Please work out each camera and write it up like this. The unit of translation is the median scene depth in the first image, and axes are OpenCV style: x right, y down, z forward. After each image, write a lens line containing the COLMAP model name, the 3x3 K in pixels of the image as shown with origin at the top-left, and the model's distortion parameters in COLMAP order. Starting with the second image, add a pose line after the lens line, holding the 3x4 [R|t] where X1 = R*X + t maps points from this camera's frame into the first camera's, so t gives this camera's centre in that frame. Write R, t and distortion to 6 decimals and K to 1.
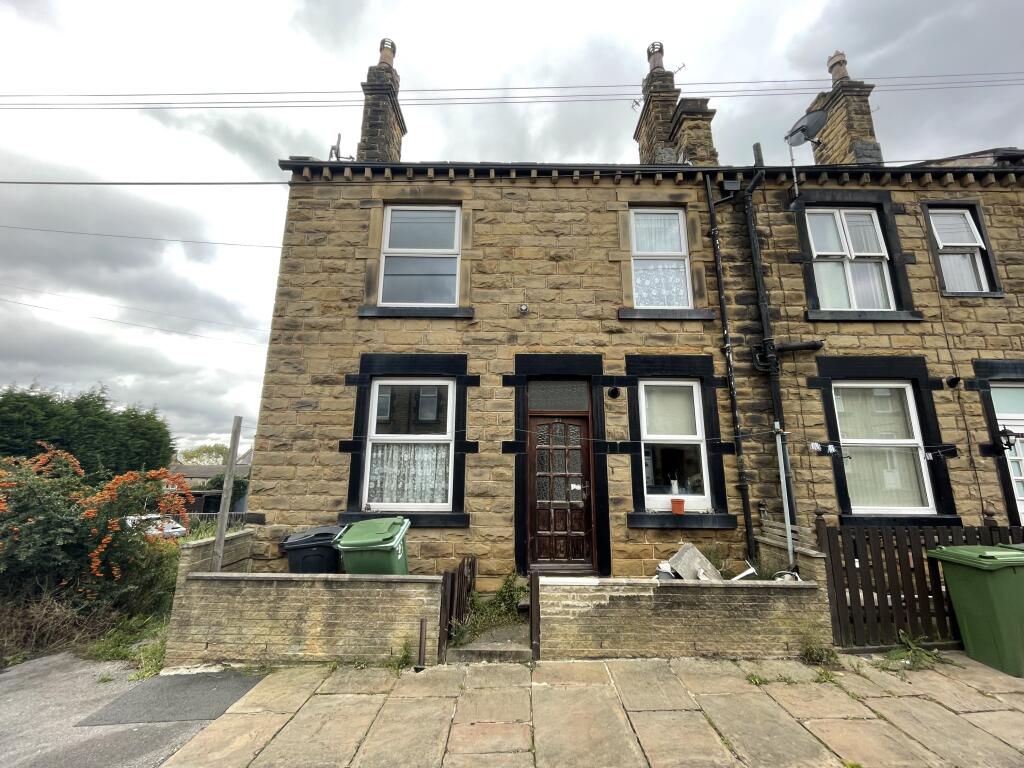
lens RADIAL K [[415.1, 0, 513.3], [0, 415.1, 382.3], [0, 0, 1]] dist [-0.000448, -0.000756]
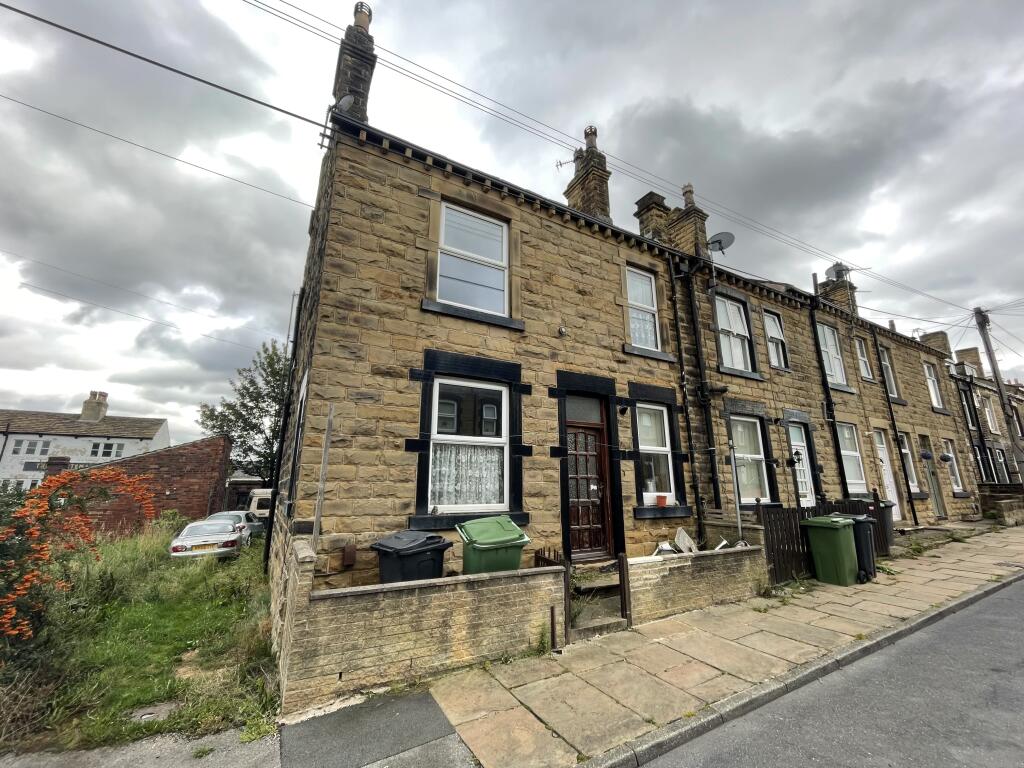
lens RADIAL K [[415.1, 0, 509.9], [0, 415.1, 382.2], [0, 0, 1]] dist [-0.000448, -0.000756]
pose [[0.871153, 0.112795, 0.477881, -0.666392], [-0.099277, 0.993618, -0.053549, 0.040850], [-0.480871, -0.000793, 0.876791, 0.073246]]
